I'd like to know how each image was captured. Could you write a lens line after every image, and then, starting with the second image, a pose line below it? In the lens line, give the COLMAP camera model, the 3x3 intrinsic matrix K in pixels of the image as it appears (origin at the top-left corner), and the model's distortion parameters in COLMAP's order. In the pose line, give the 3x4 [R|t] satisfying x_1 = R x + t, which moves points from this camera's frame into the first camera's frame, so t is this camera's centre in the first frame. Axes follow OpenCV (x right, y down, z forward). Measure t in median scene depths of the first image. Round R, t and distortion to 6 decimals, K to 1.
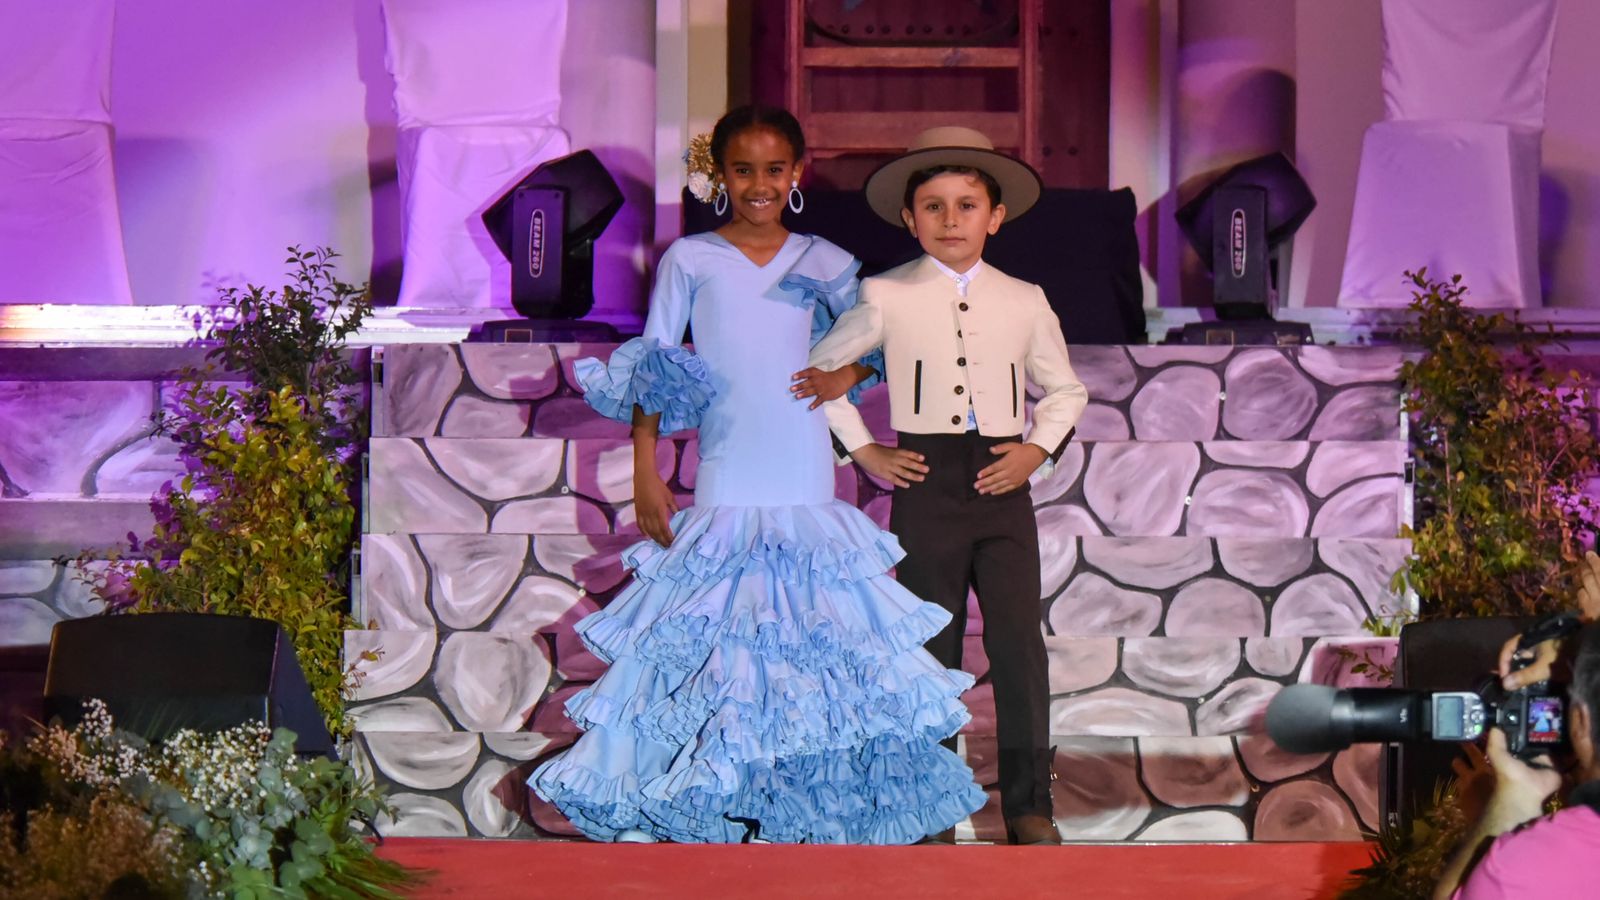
lens RADIAL K [[11203.1, 0, 802.0], [0, 11203.1, 456.6], [0, 0, 1]] dist [-0.251857, 0.000000]
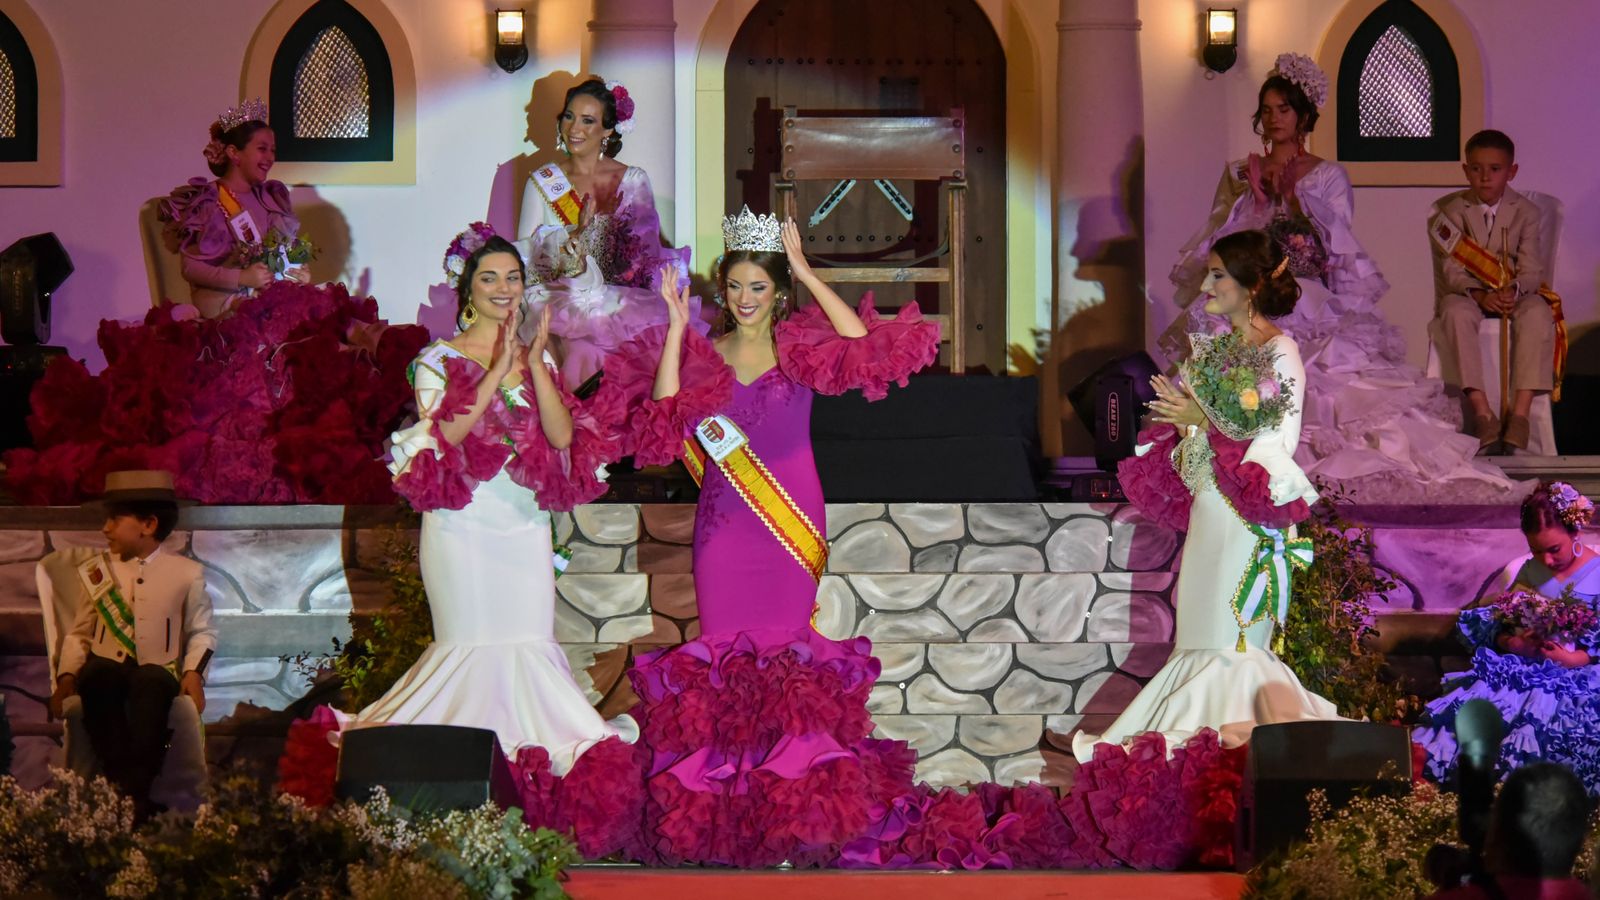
lens RADIAL K [[9378.1, 0, 889.3], [0, 9378.1, 478.6], [0, 0, 1]] dist [0.003228, 0.000000]
pose [[0.999719, -0.005582, 0.023026, -0.017992], [0.005515, 0.999980, 0.002960, -0.017020], [-0.023042, -0.002832, 0.999730, -0.189149]]
